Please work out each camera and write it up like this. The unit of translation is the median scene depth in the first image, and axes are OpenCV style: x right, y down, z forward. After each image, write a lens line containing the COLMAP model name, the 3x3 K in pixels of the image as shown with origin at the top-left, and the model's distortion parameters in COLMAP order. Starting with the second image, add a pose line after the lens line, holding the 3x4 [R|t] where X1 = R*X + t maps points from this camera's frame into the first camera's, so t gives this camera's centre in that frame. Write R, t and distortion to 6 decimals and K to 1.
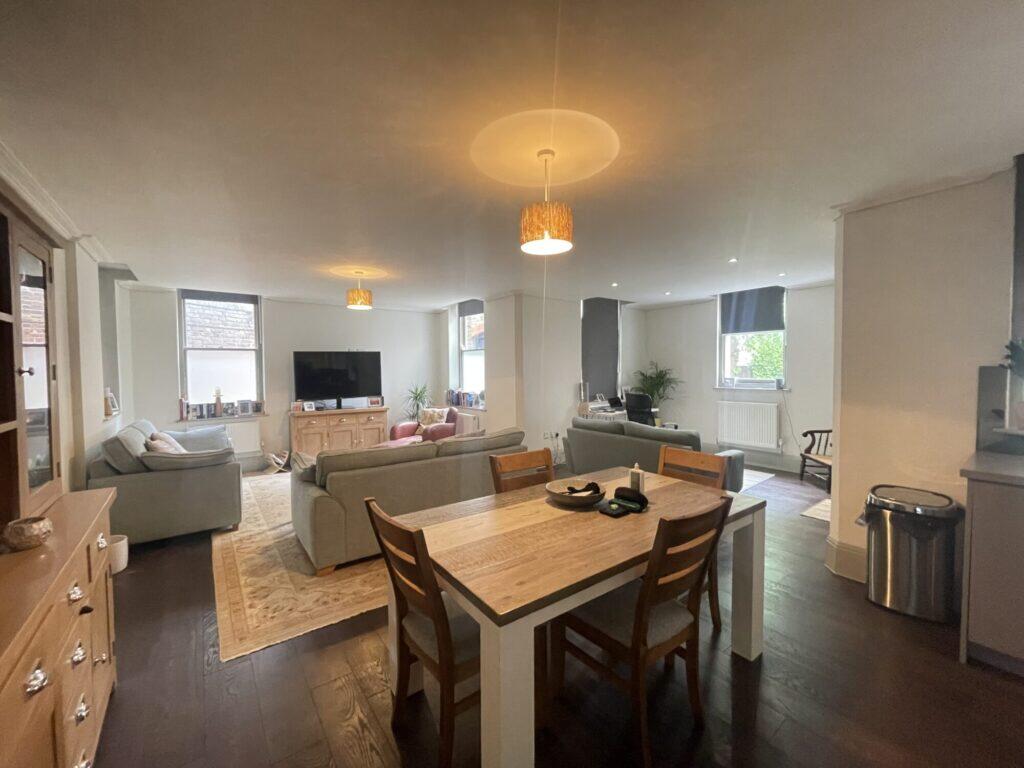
lens RADIAL K [[416.7, 0, 512.1], [0, 416.7, 383.5], [0, 0, 1]] dist [-0.002820, -0.000321]
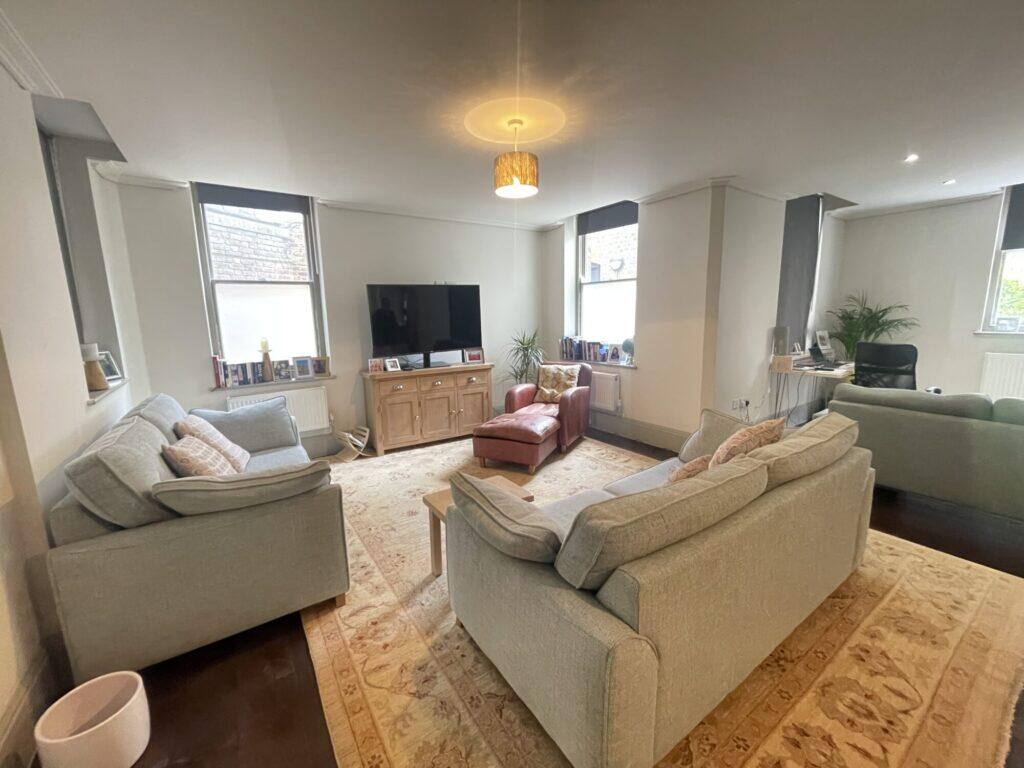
lens RADIAL K [[416.7, 0, 511.0], [0, 416.7, 384.7], [0, 0, 1]] dist [-0.002820, -0.000321]
pose [[0.998987, -0.002898, -0.044913, -0.260643], [0.008918, 0.990884, 0.134425, -0.003698], [0.044114, -0.134689, 0.989905, 0.317145]]
